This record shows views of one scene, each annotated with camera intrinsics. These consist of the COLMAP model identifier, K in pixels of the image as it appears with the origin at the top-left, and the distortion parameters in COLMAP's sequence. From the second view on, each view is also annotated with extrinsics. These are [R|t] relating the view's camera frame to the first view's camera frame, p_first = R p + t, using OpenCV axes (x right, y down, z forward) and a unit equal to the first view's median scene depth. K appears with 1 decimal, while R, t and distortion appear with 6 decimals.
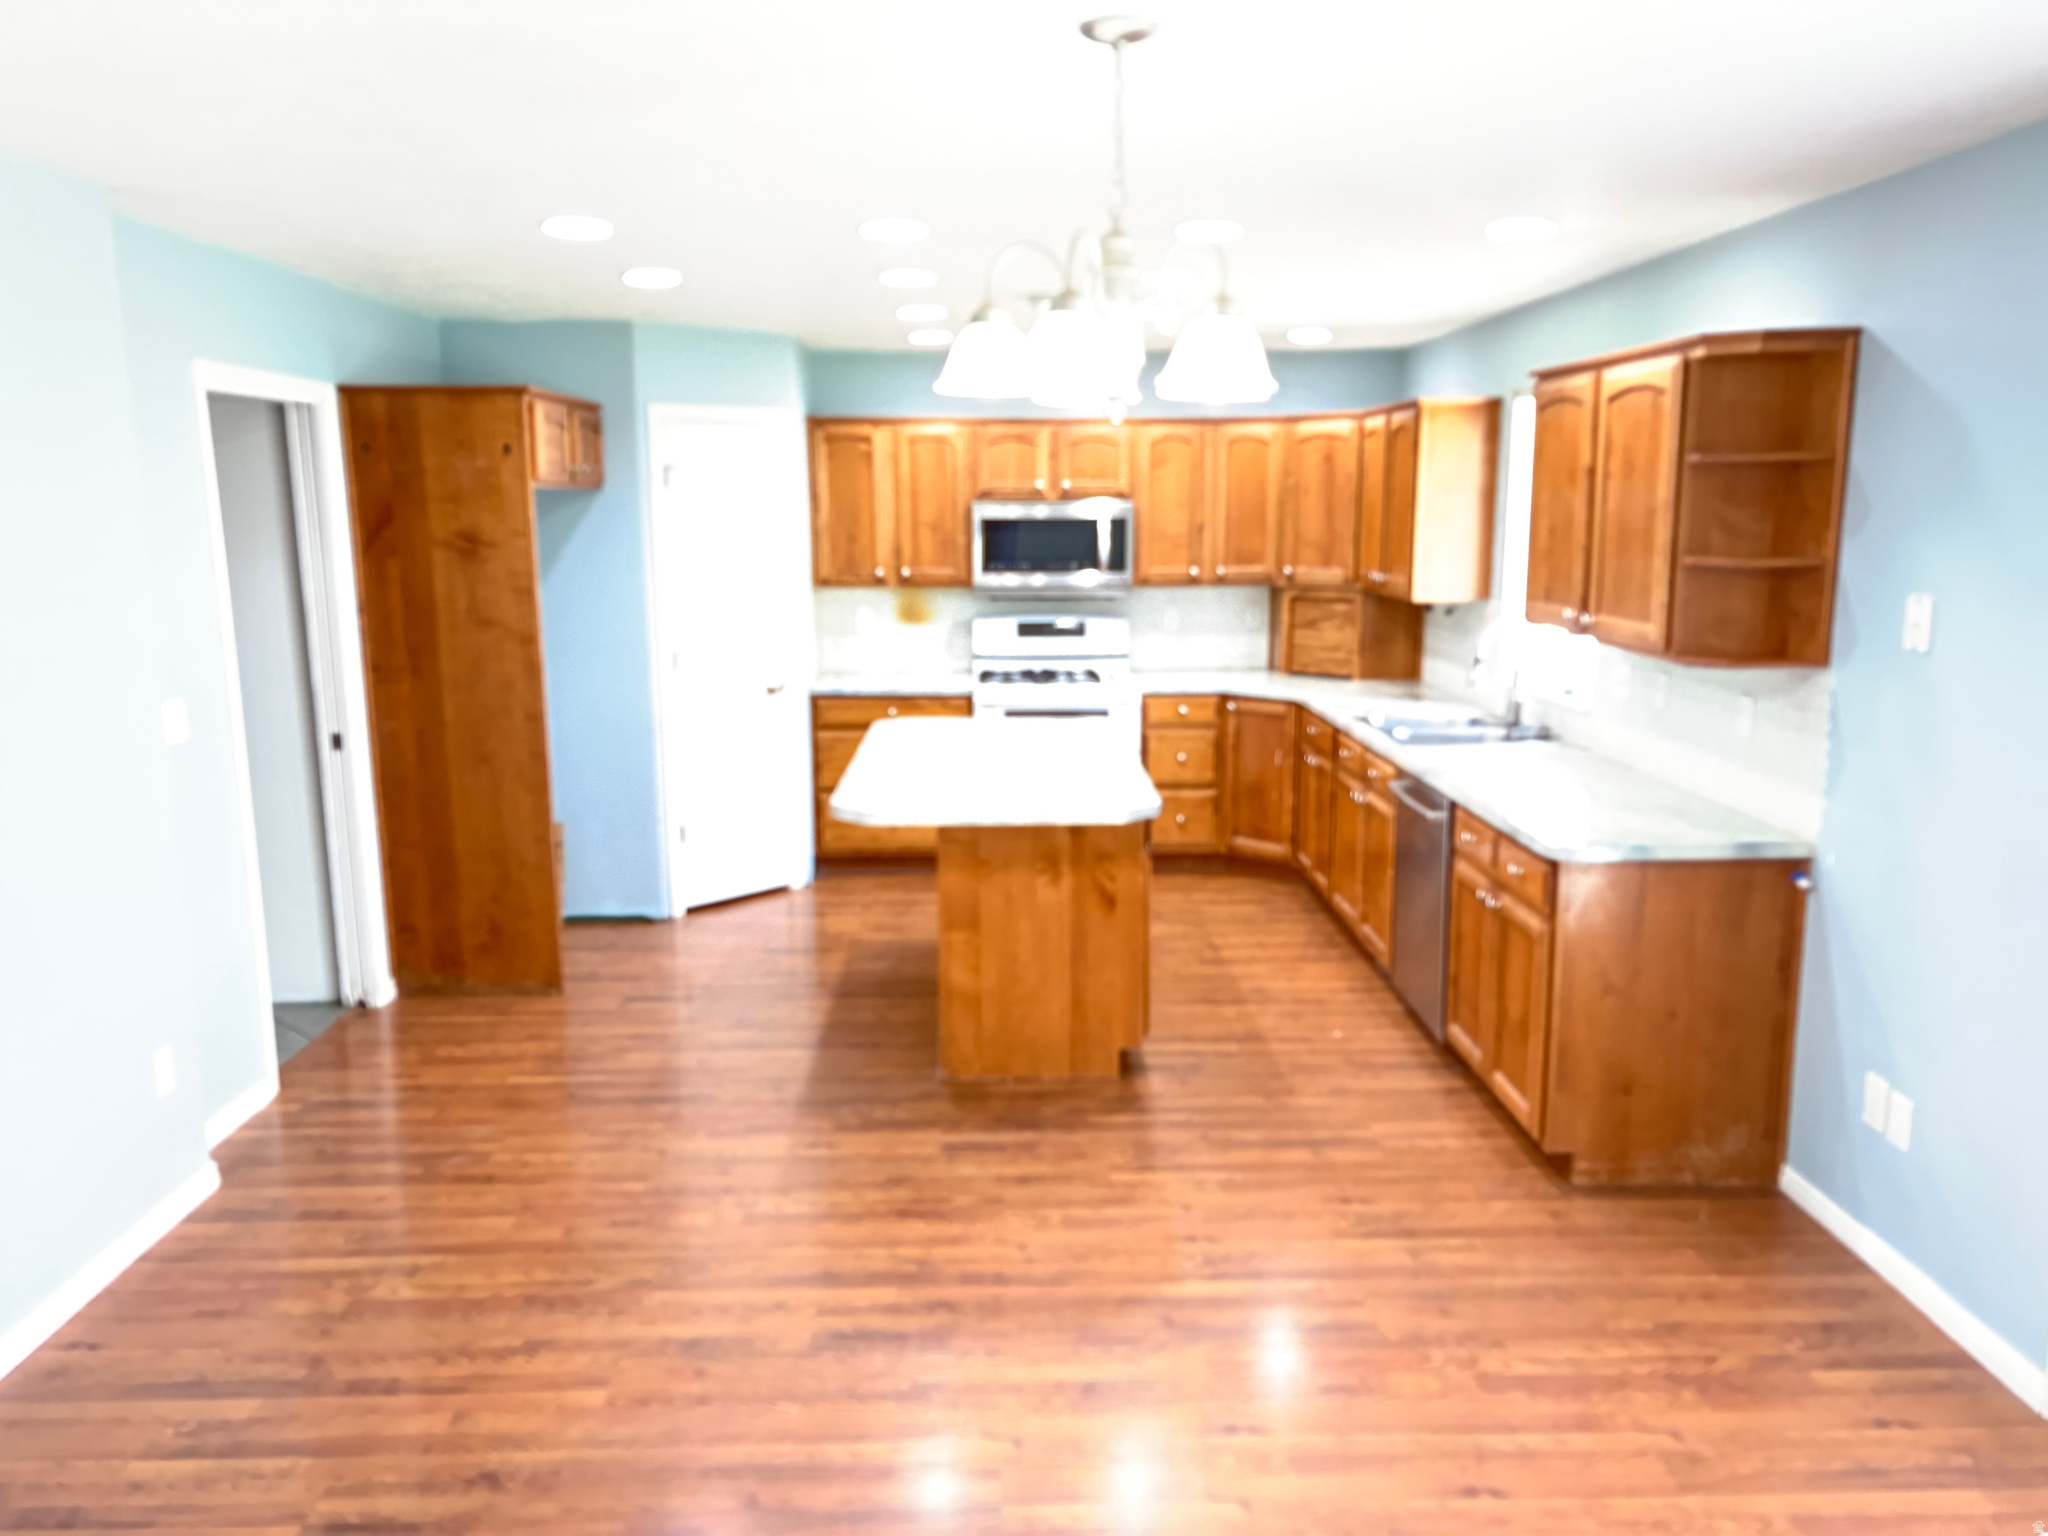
lens RADIAL K [[1530.2, 0, 1037.7], [0, 1530.2, 787.8], [0, 0, 1]] dist [0.012010, -0.015315]
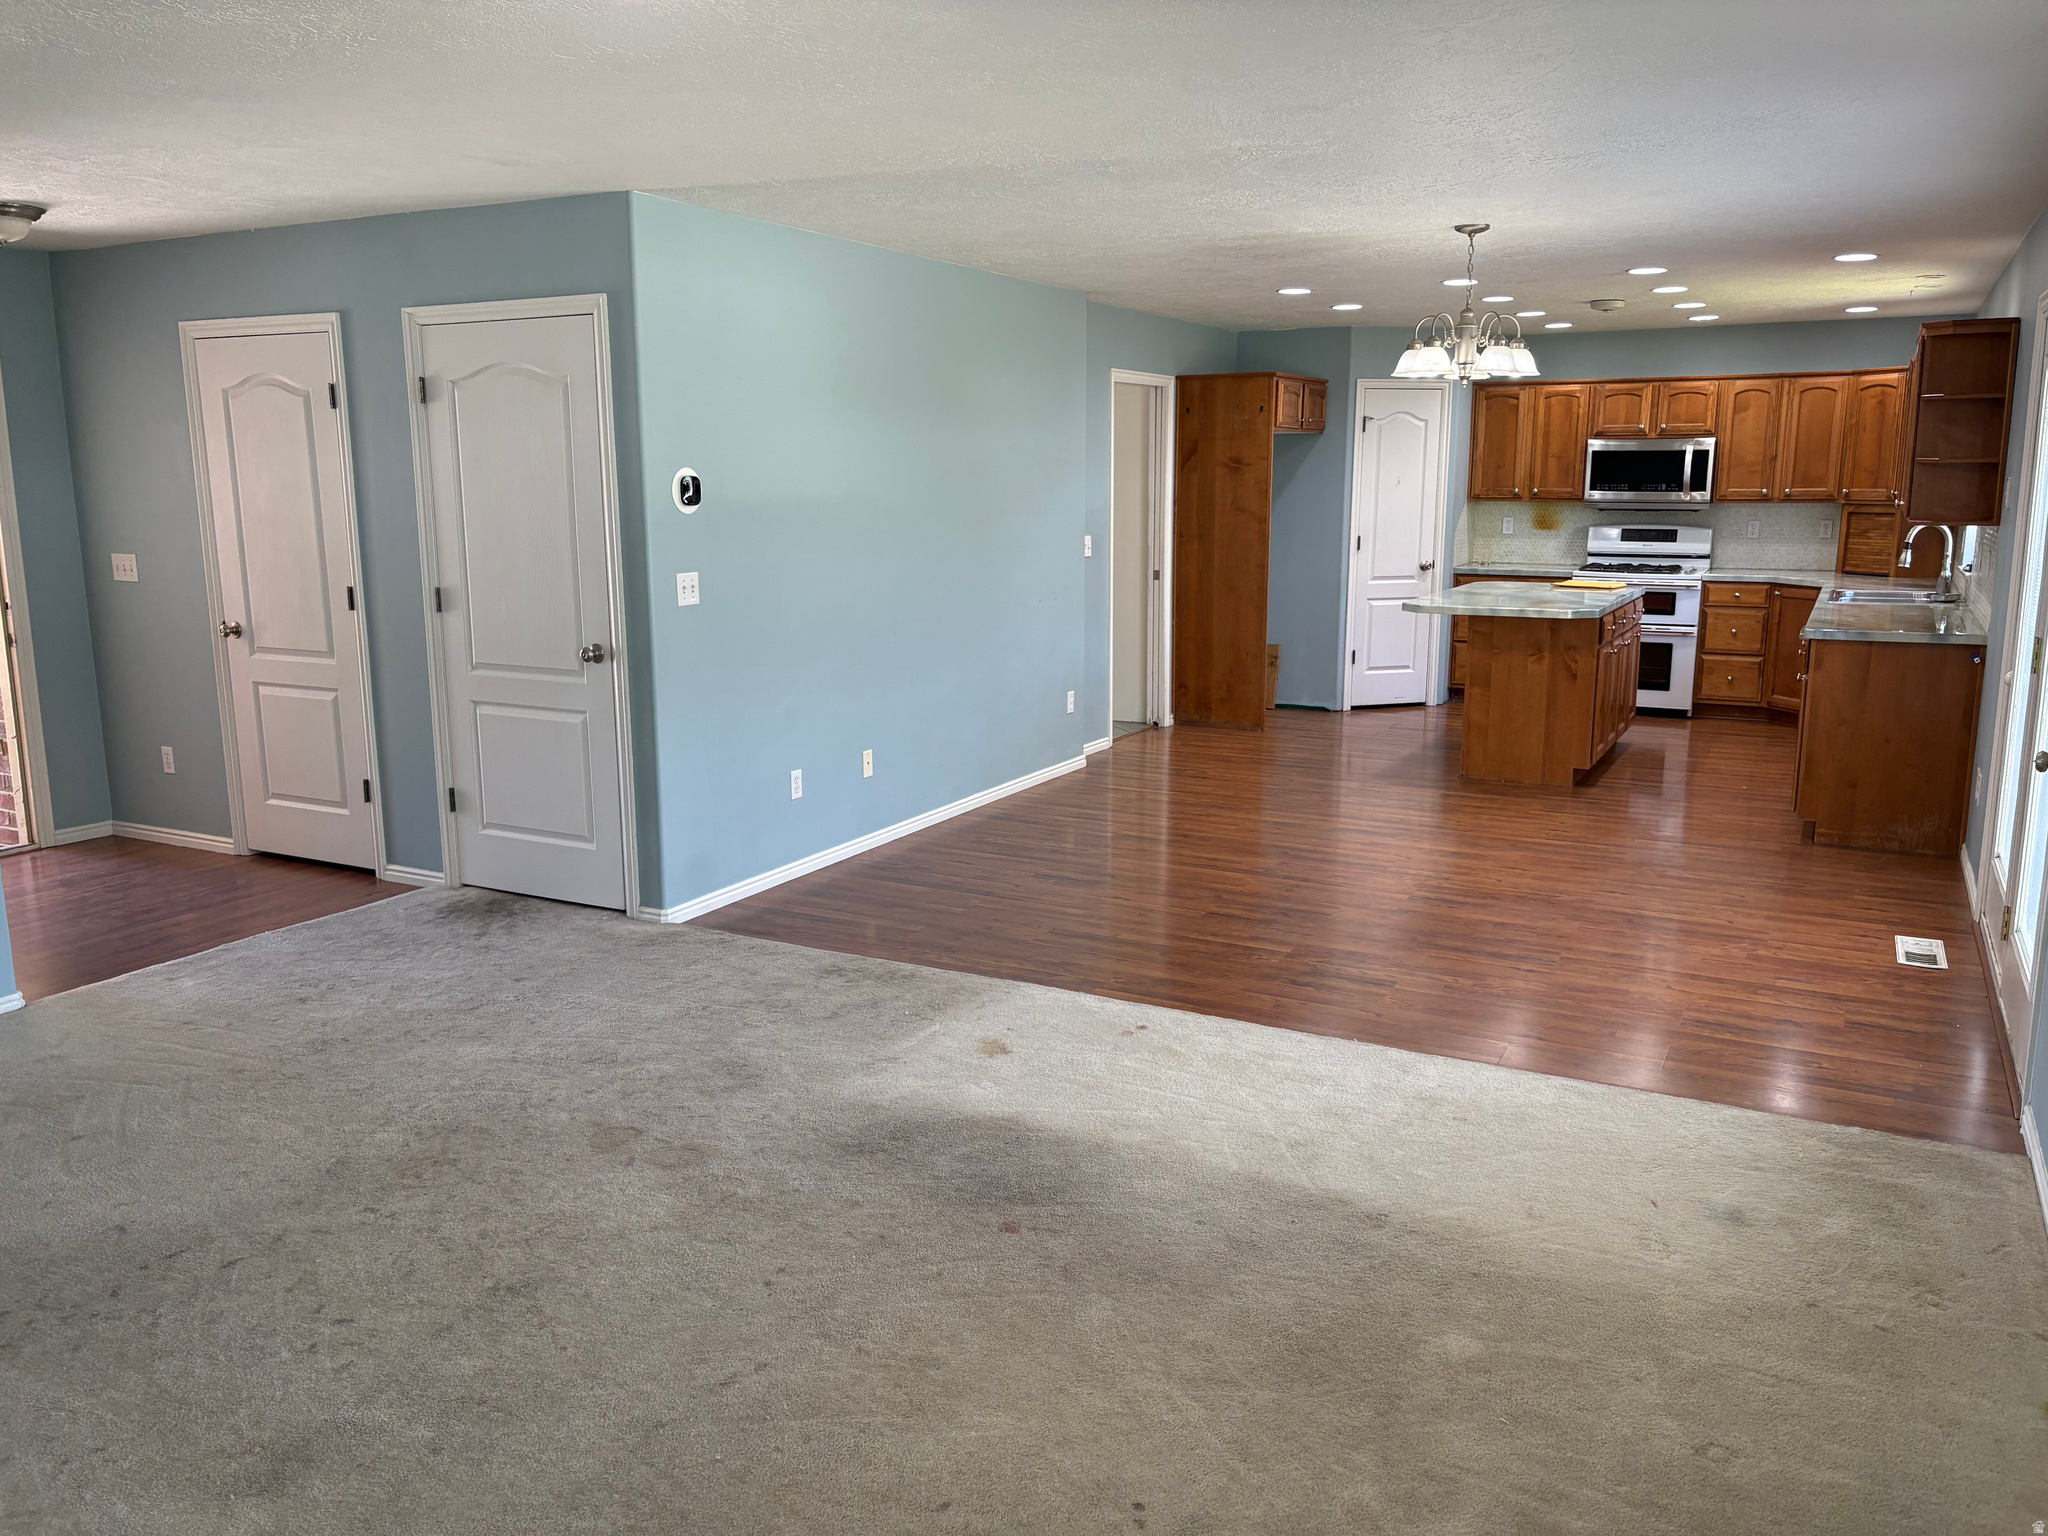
lens RADIAL K [[1530.2, 0, 1013.5], [0, 1530.2, 769.7], [0, 0, 1]] dist [0.012010, -0.015315]
pose [[0.864802, 0.094599, -0.493122, 0.235915], [-0.088009, 0.995446, 0.036620, 0.113567], [0.494340, 0.011730, 0.869189, -0.495473]]
